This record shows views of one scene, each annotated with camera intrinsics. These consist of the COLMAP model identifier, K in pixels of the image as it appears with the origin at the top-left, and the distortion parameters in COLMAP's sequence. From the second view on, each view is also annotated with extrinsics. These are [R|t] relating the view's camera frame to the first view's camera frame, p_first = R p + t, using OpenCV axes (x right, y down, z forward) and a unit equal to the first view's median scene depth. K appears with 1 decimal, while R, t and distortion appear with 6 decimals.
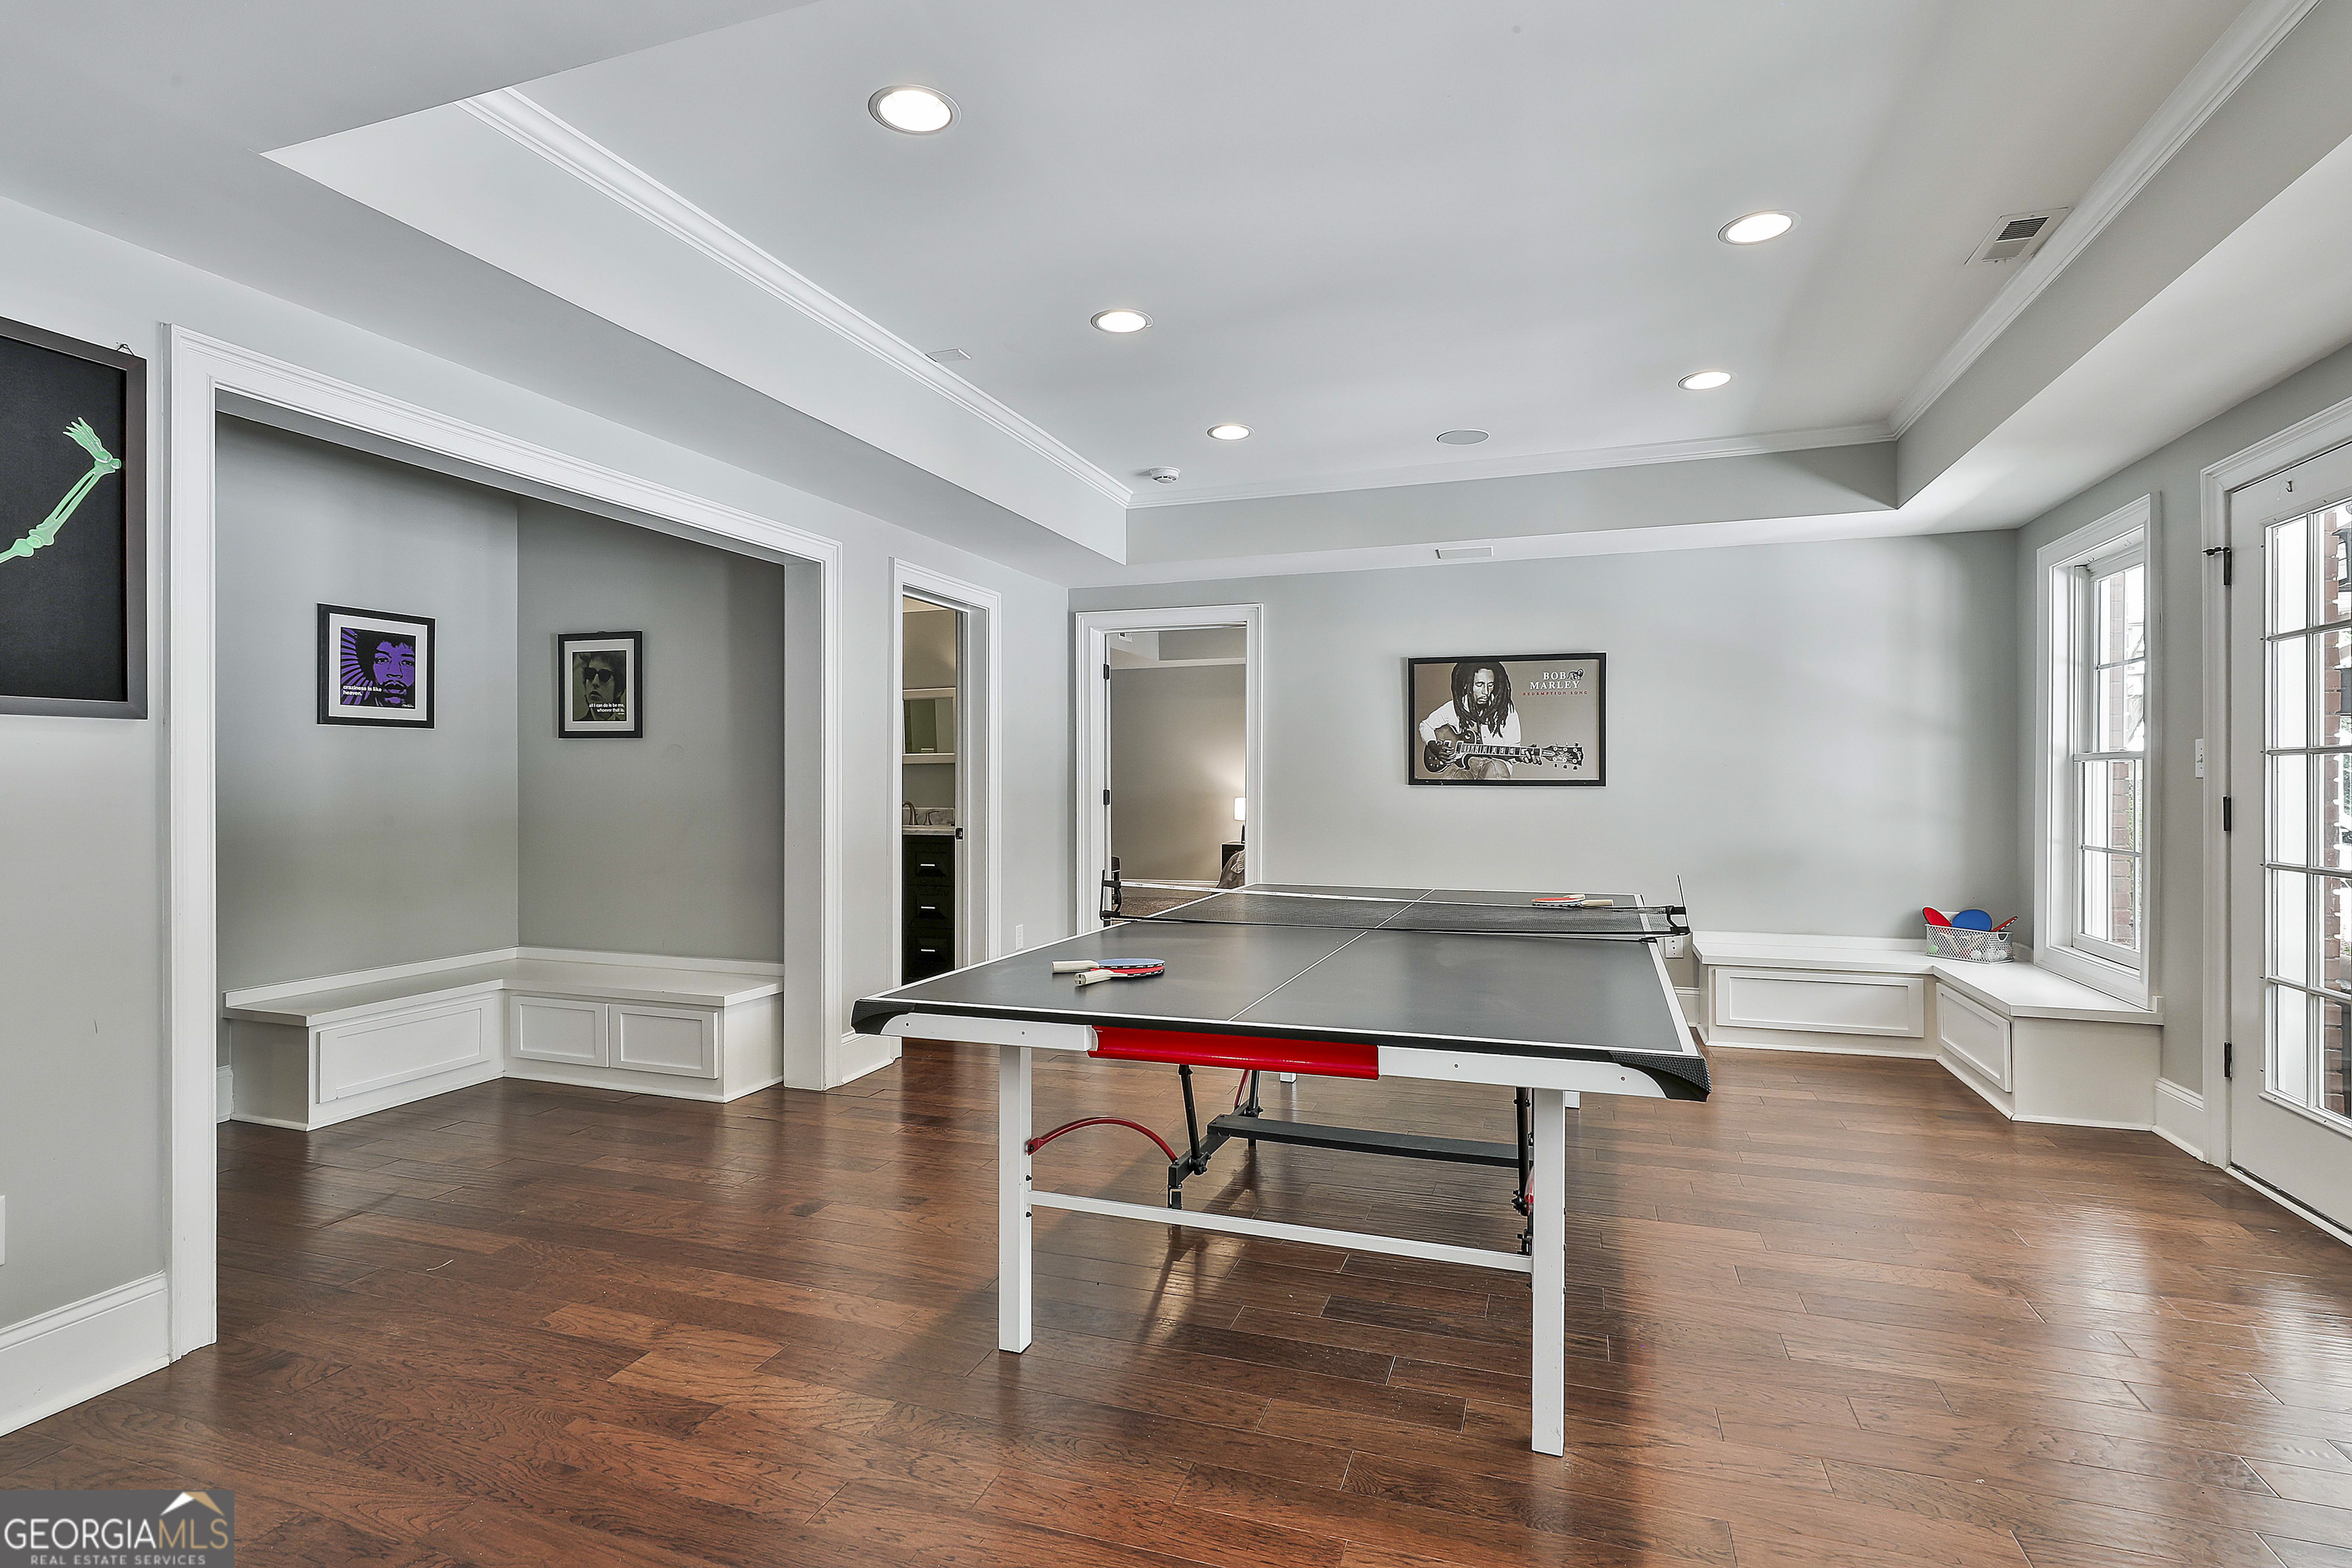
lens RADIAL K [[1165.8, 0, 1174.9], [0, 1165.8, 762.5], [0, 0, 1]] dist [-0.000158, 0.000367]
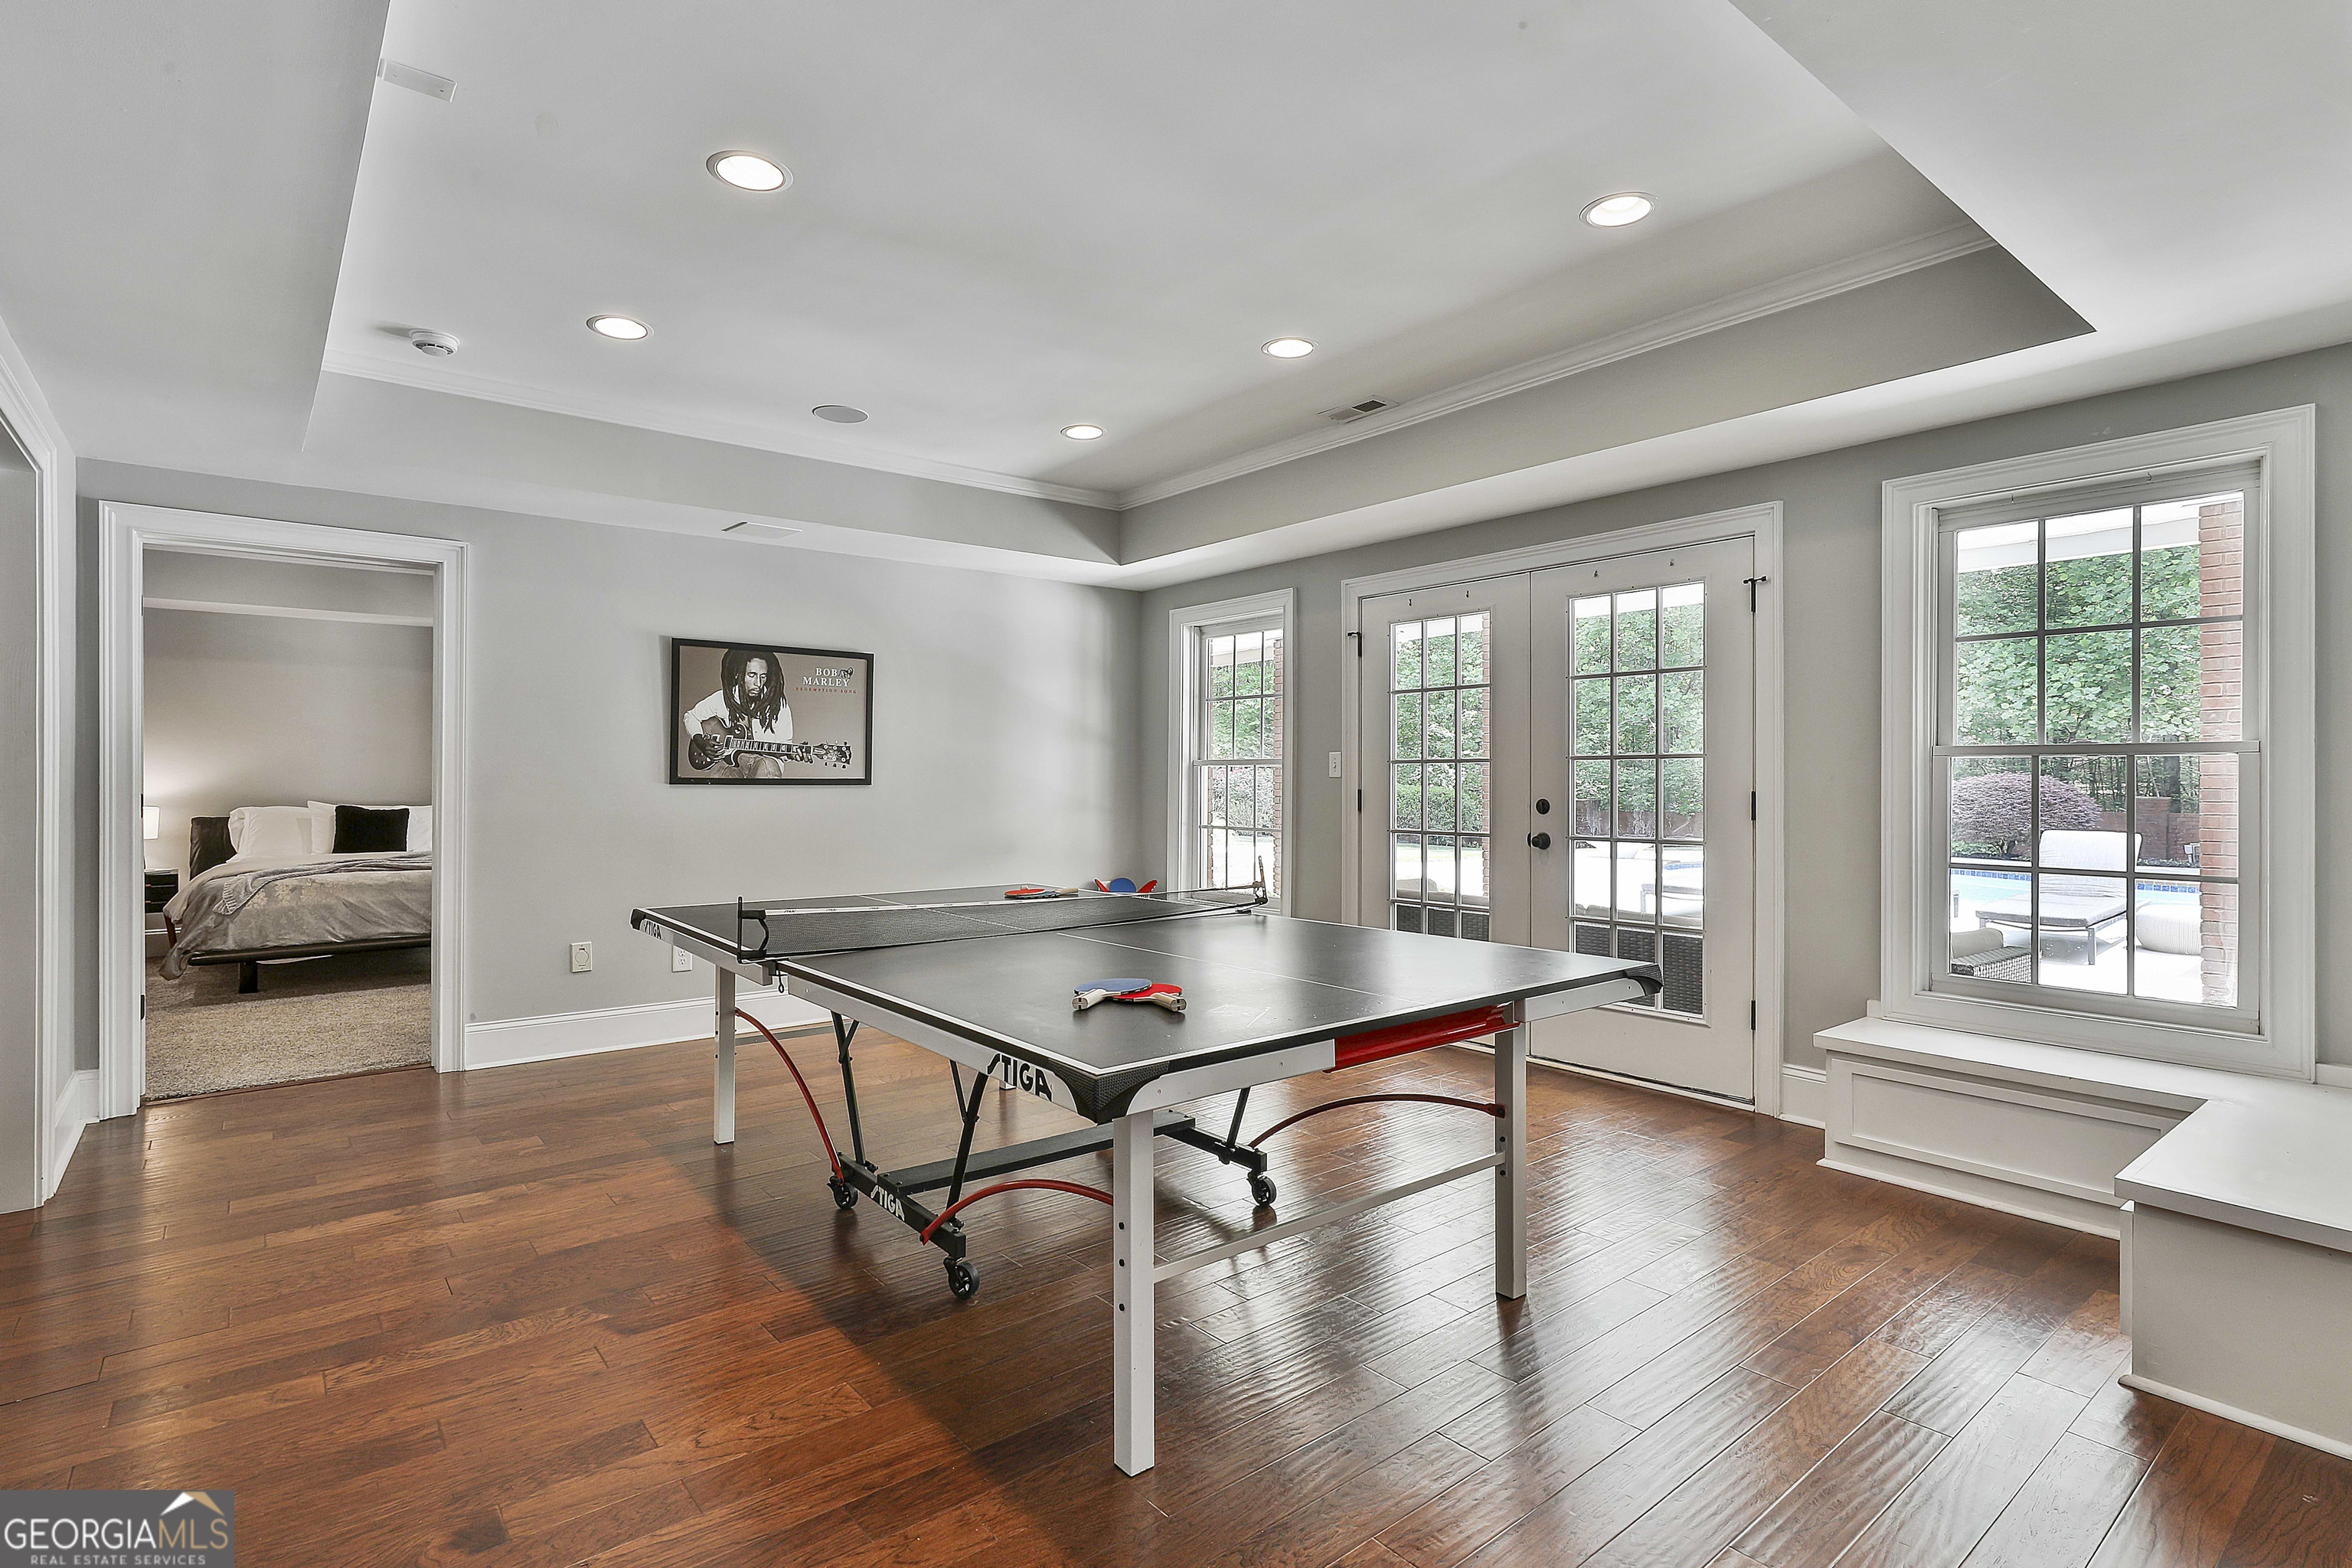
lens RADIAL K [[1175.8, 0, 1160.1], [0, 1175.8, 779.3], [0, 0, 1]] dist [-0.004416, -0.000186]
pose [[0.514396, 0.000869, 0.857553, -0.371085], [-0.014033, 0.999874, 0.007405, 0.004205], [-0.857438, -0.015843, 0.514343, 0.246441]]
